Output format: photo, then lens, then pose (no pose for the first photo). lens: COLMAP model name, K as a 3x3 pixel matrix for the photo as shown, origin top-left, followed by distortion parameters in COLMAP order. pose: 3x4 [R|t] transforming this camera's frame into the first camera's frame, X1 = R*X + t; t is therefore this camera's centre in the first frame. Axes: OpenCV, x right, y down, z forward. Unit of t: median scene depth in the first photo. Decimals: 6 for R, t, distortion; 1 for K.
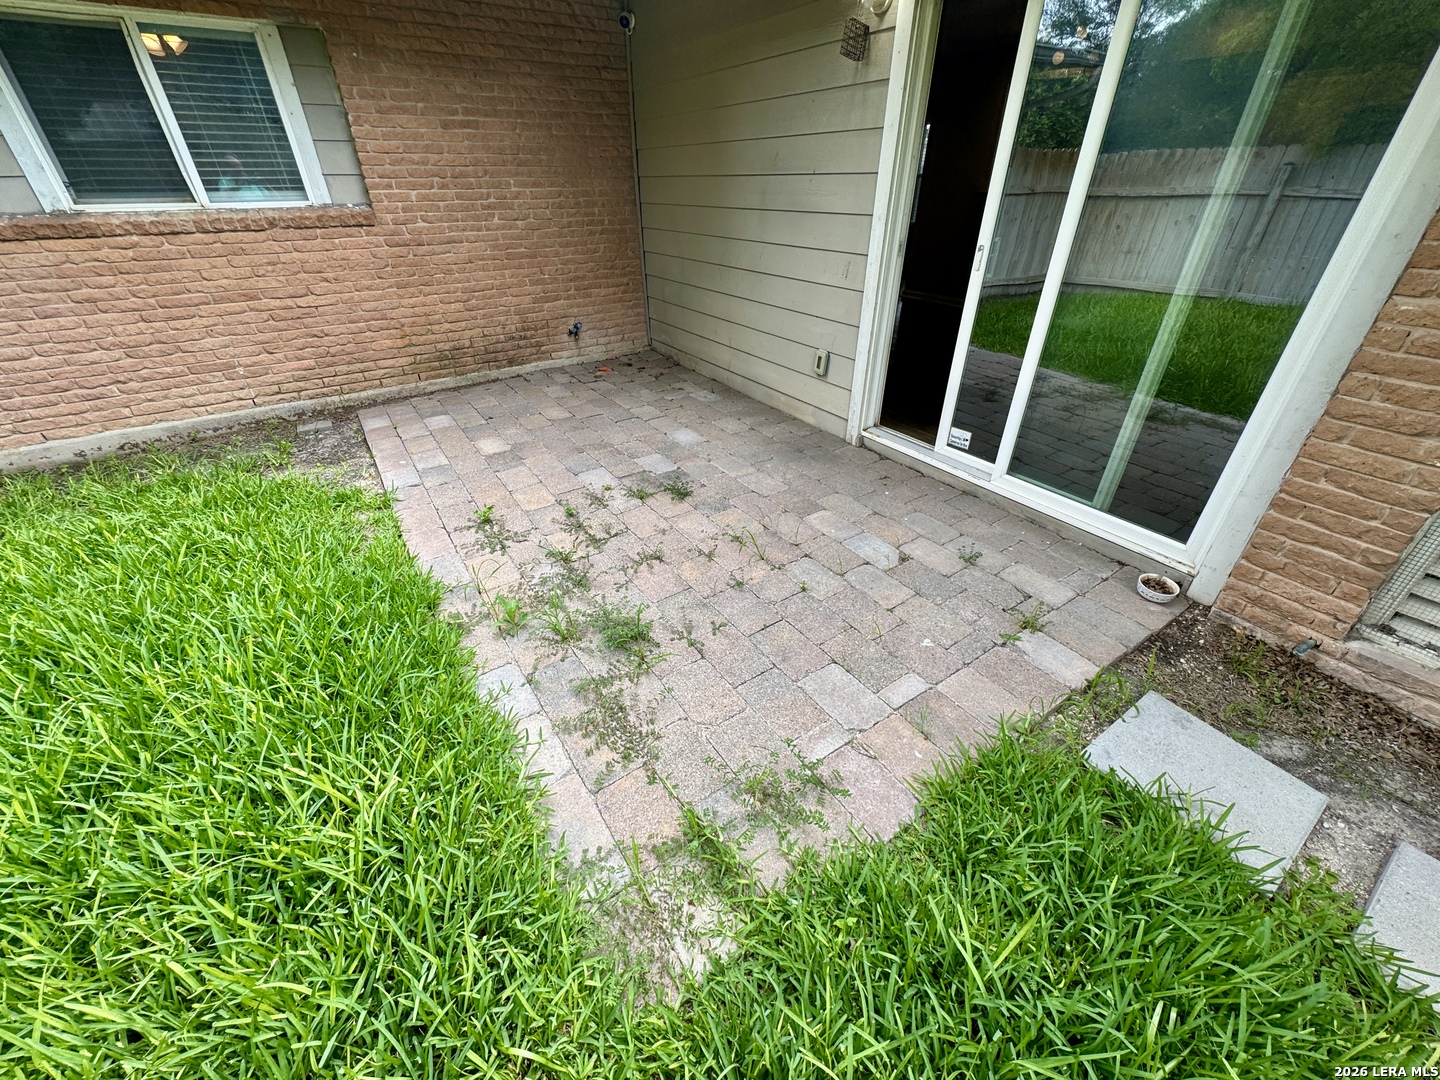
lens RADIAL K [[573.8, 0, 719.4], [0, 573.8, 538.5], [0, 0, 1]] dist [0.001103, 0.000332]
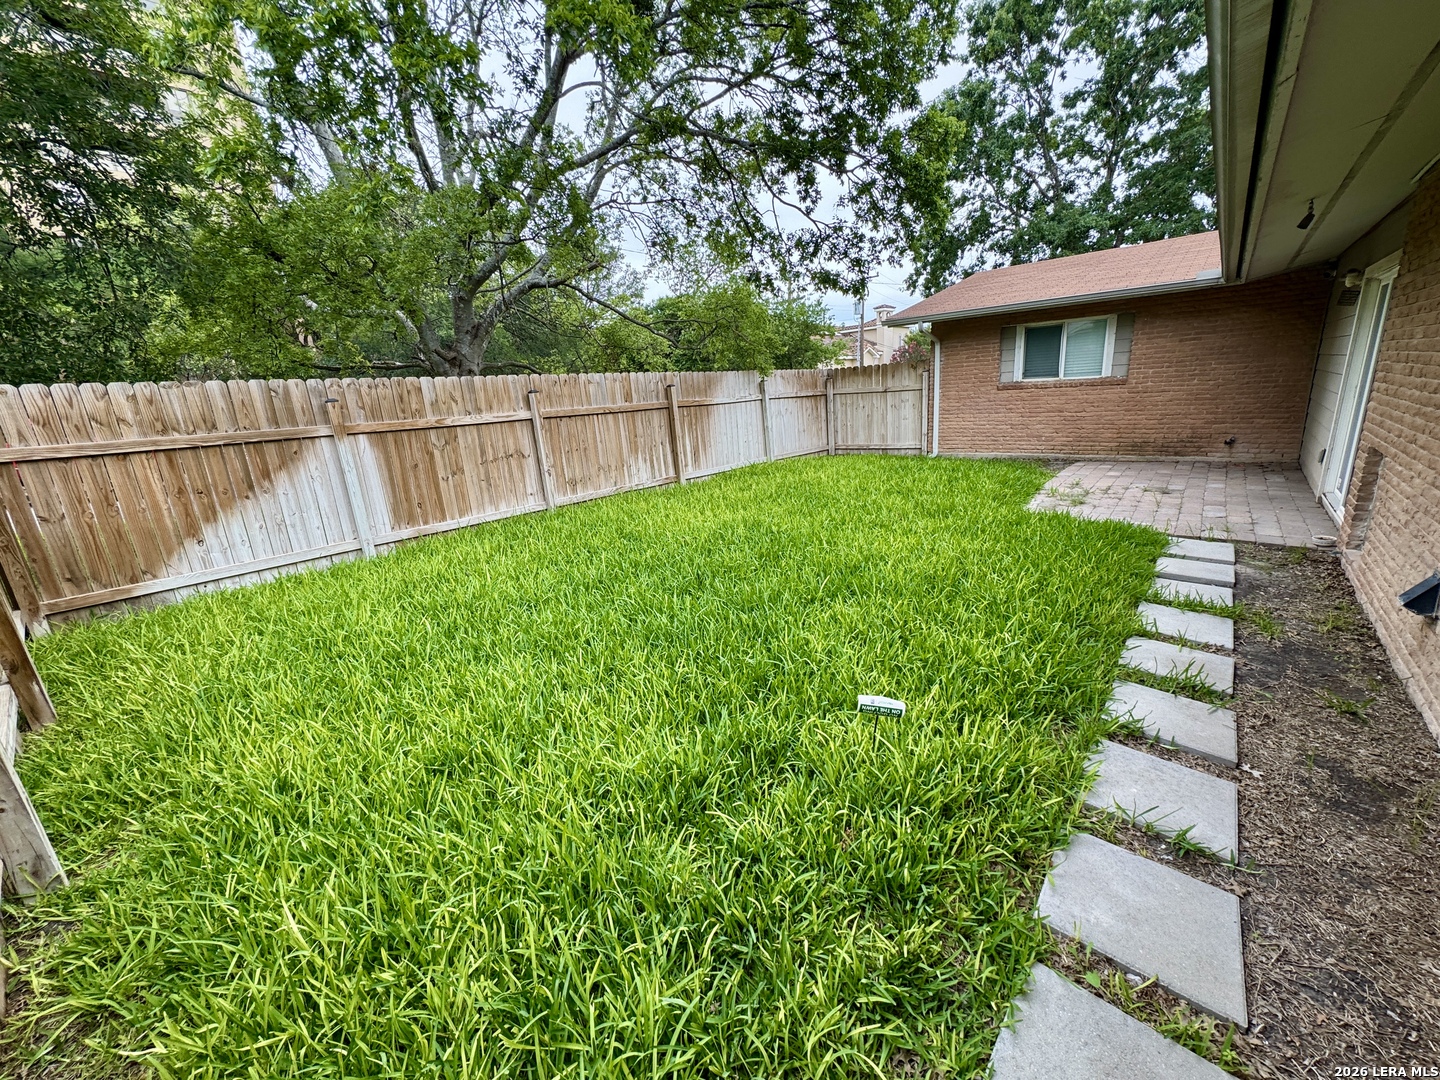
lens RADIAL K [[576.8, 0, 719.5], [0, 576.8, 542.6], [0, 0, 1]] dist [-0.002308, 0.000455]
pose [[0.277576, 0.243825, -0.929248, 1.604515], [-0.453932, 0.885761, 0.096820, 0.672250], [0.846698, 0.394940, 0.356545, -1.201546]]
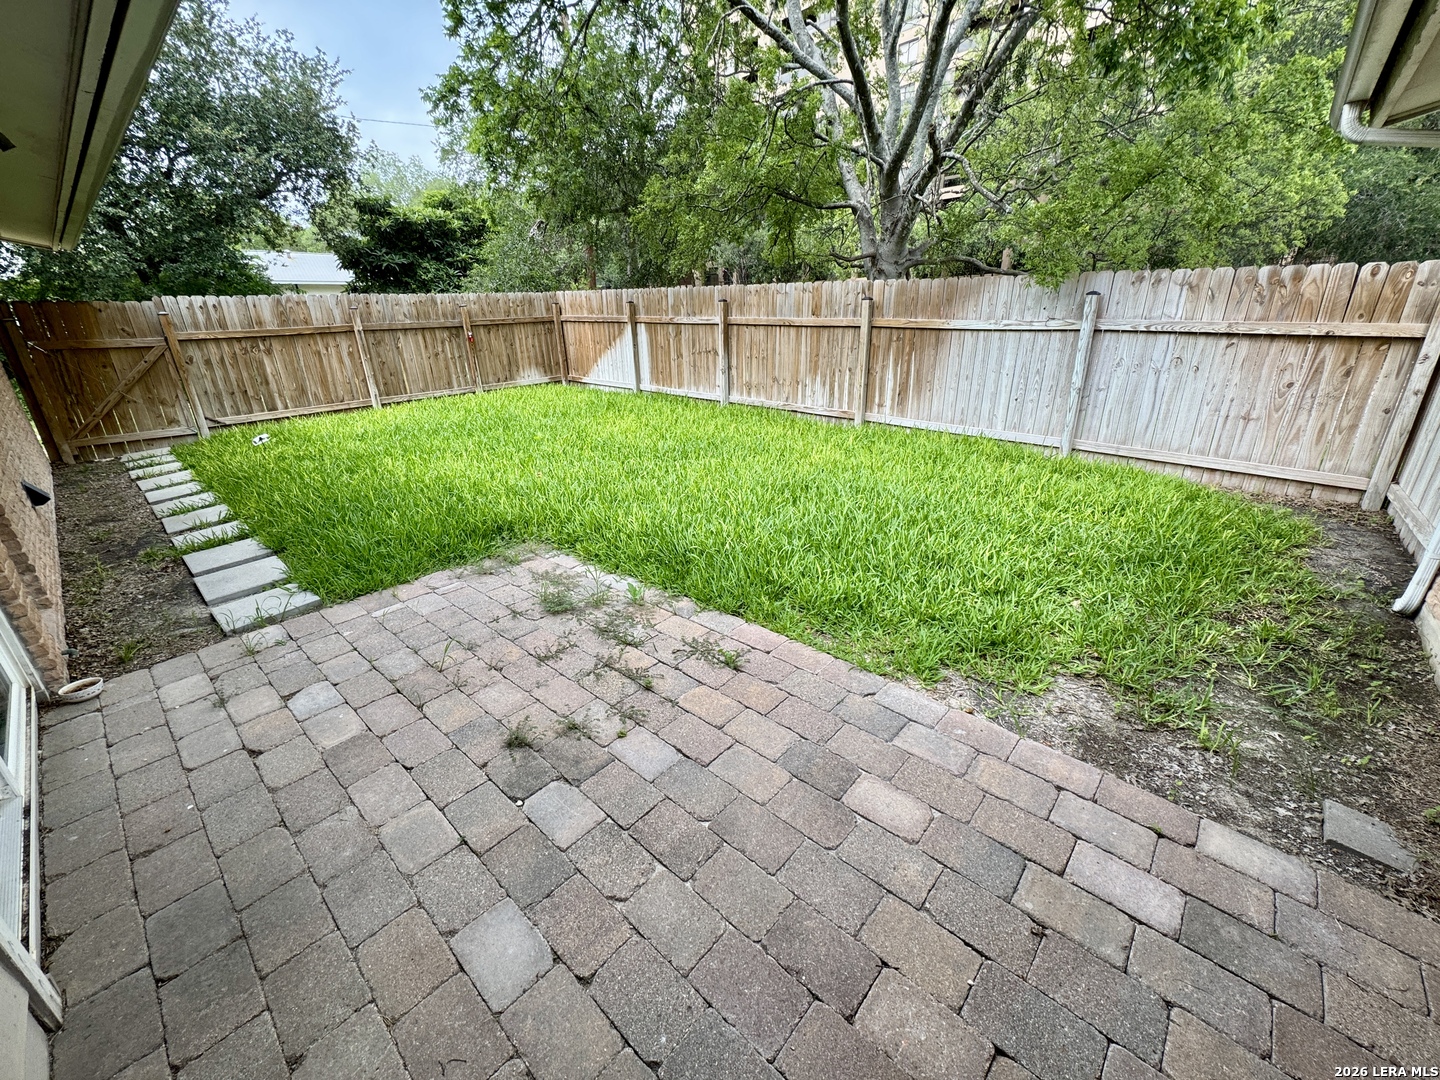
lens RADIAL K [[576.8, 0, 719.5], [0, 576.8, 542.6], [0, 0, 1]] dist [-0.002308, 0.000455]
pose [[-0.970310, 0.118514, -0.210836, -0.198359], [-0.101349, 0.592263, 0.799345, -0.871271], [0.219604, 0.796981, -0.562668, 1.305046]]
